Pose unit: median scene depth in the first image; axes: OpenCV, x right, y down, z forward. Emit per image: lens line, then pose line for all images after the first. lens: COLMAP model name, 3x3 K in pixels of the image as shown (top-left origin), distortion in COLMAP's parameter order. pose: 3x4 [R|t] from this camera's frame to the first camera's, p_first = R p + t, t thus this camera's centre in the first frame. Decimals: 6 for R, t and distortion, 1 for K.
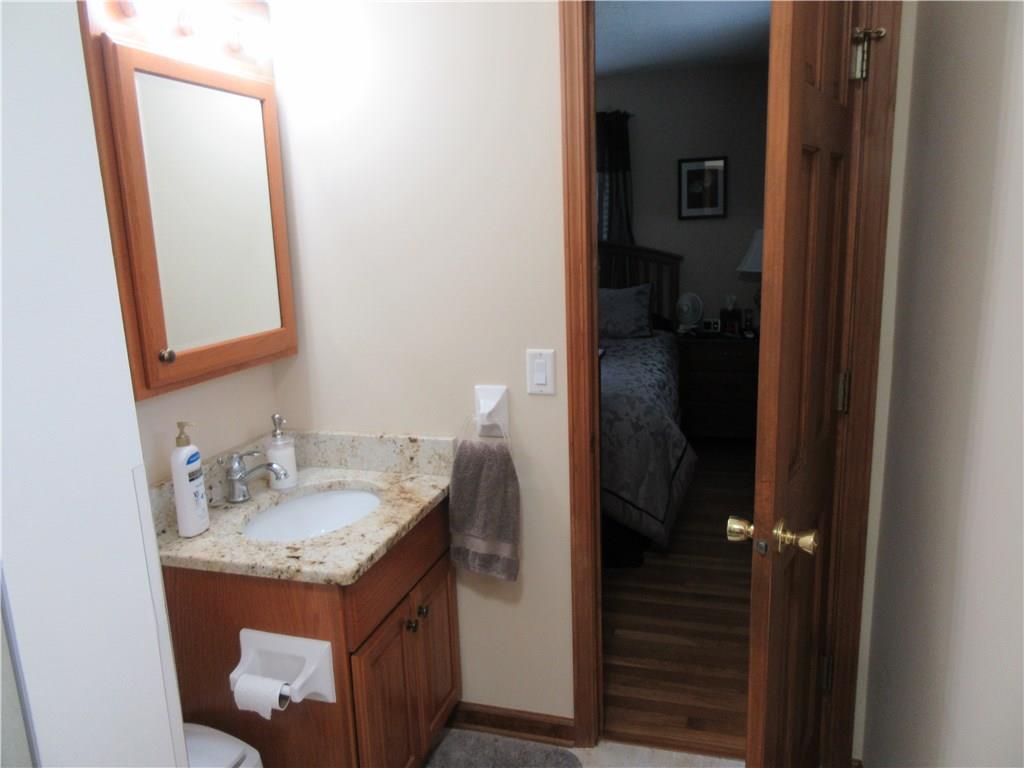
lens RADIAL K [[764.2, 0, 513.7], [0, 764.2, 383.6], [0, 0, 1]] dist [-0.013328, 0.019043]
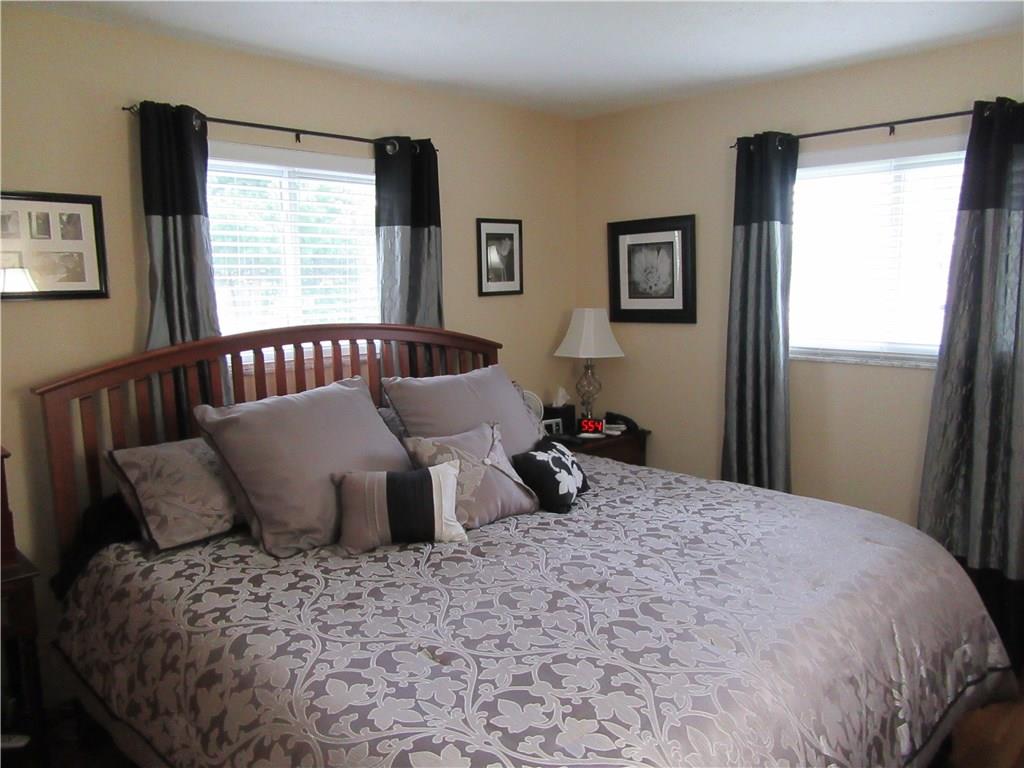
lens RADIAL K [[764.2, 0, 513.3], [0, 764.2, 384.3], [0, 0, 1]] dist [-0.013328, 0.019043]
pose [[0.483970, -0.094212, 0.869998, -0.443678], [0.178974, 0.983829, 0.006978, -0.131560], [-0.856587, 0.152330, 0.493005, 0.627566]]
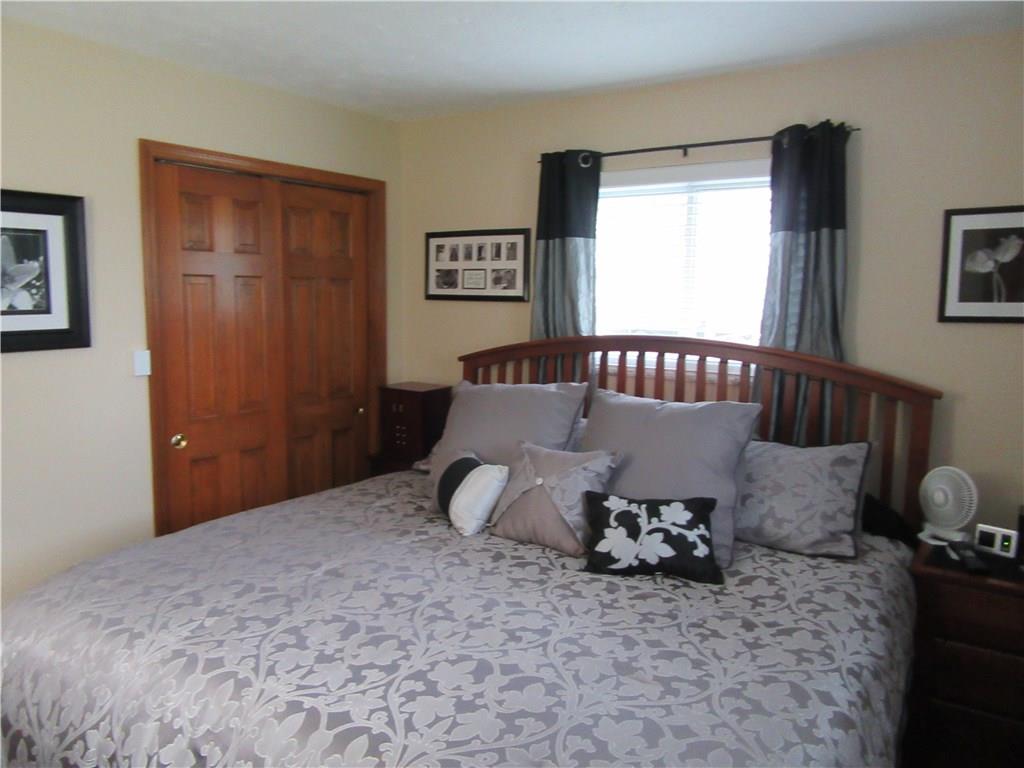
lens RADIAL K [[764.2, 0, 513.6], [0, 764.2, 383.3], [0, 0, 1]] dist [-0.013328, 0.019043]
pose [[0.948469, 0.081742, -0.306144, 0.105021], [-0.106621, 0.992146, -0.065414, -0.109536], [0.298392, 0.094684, 0.949735, 0.426821]]
